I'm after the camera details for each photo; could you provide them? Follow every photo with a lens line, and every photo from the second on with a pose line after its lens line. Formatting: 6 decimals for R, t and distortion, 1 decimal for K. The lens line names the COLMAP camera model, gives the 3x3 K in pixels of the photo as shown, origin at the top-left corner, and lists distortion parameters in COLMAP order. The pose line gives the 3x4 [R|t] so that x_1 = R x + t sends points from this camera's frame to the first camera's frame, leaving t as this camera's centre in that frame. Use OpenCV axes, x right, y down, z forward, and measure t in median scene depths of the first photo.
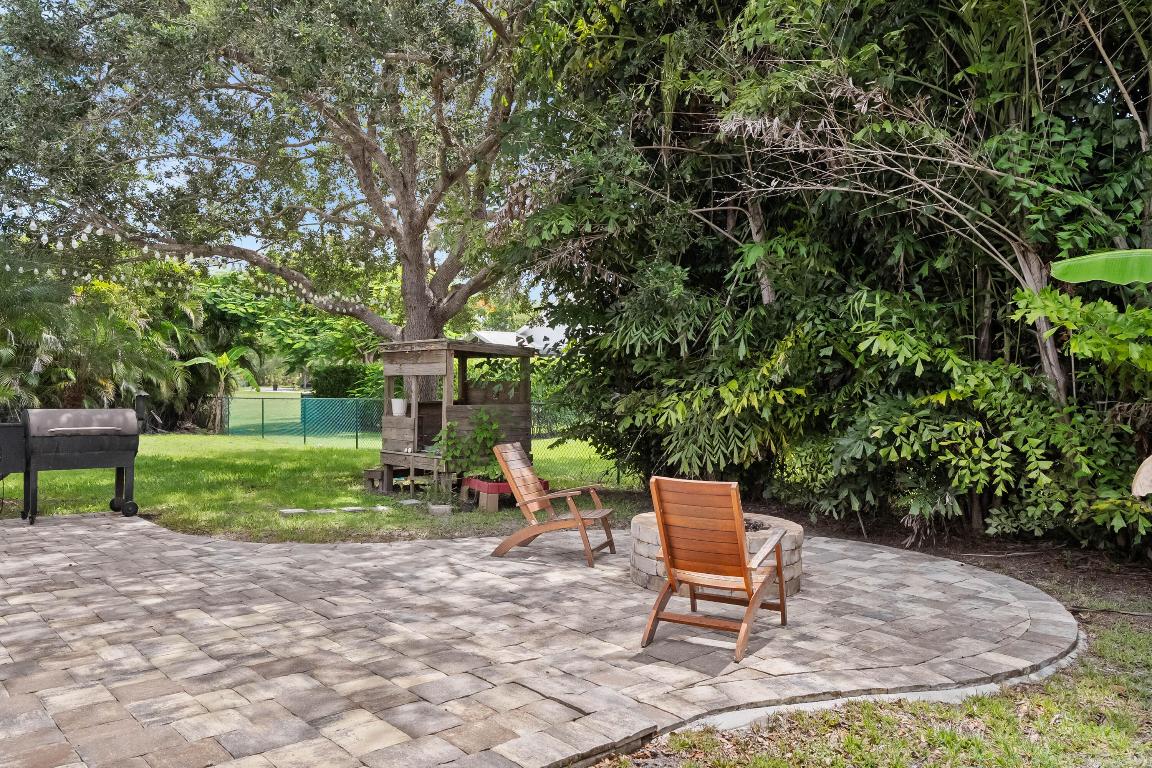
lens RADIAL K [[867.5, 0, 576.0], [0, 867.5, 384.0], [0, 0, 1]] dist [0.001559, 0.000125]
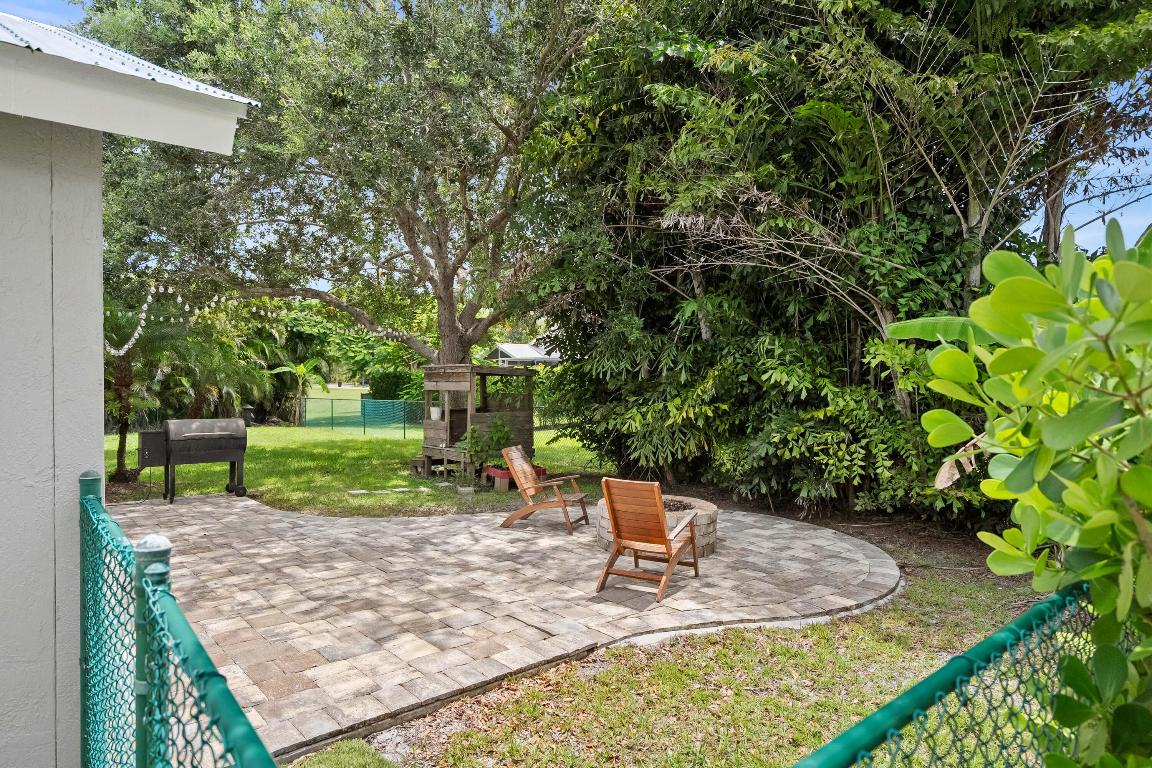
lens RADIAL K [[697.0, 0, 576.0], [0, 697.0, 384.0], [0, 0, 1]] dist [0.001576, 0.000614]
pose [[0.999979, -0.002530, -0.005919, 0.030886], [0.002574, 0.999969, 0.007427, -0.040092], [0.005900, -0.007442, 0.999955, -0.124068]]
